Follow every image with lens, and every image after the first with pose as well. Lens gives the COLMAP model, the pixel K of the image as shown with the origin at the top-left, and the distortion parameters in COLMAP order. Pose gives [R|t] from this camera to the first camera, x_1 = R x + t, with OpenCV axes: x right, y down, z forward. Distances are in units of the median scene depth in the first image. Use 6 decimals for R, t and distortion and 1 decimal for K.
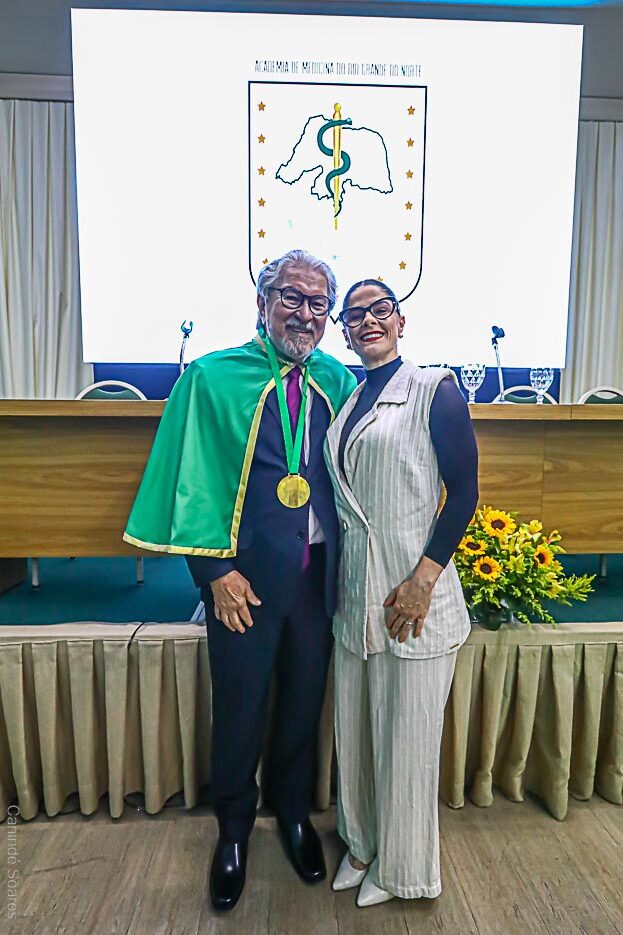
lens RADIAL K [[461.0, 0, 313.5], [0, 461.0, 473.2], [0, 0, 1]] dist [-0.000386, -0.000690]
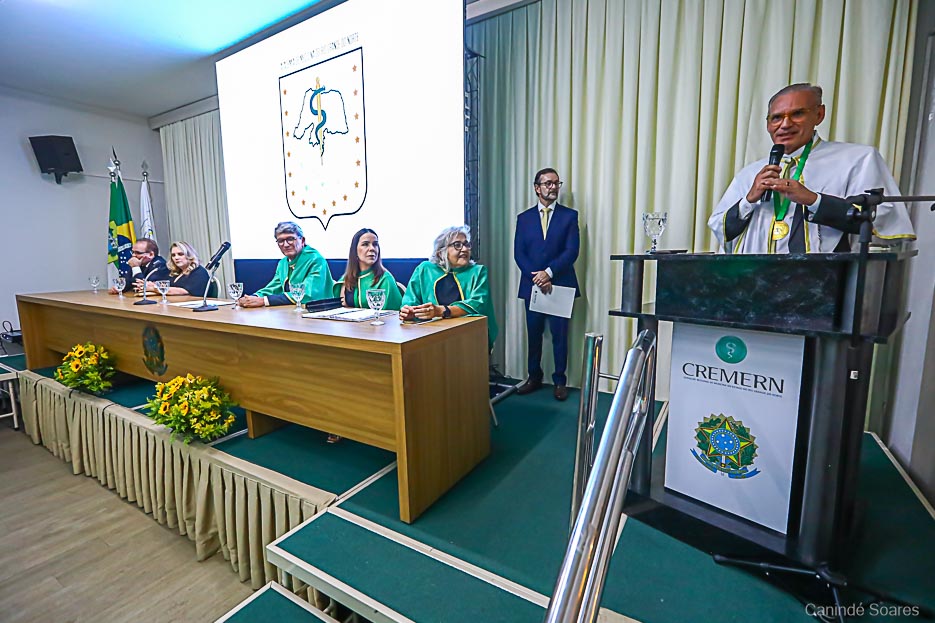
lens RADIAL K [[429.3, 0, 467.3], [0, 429.3, 310.0], [0, 0, 1]] dist [0.001429, 0.000138]
pose [[0.828951, 0.054804, -0.556630, 1.204360], [-0.033435, 0.998264, 0.048494, -0.161418], [0.558321, -0.021588, 0.829344, 0.137478]]
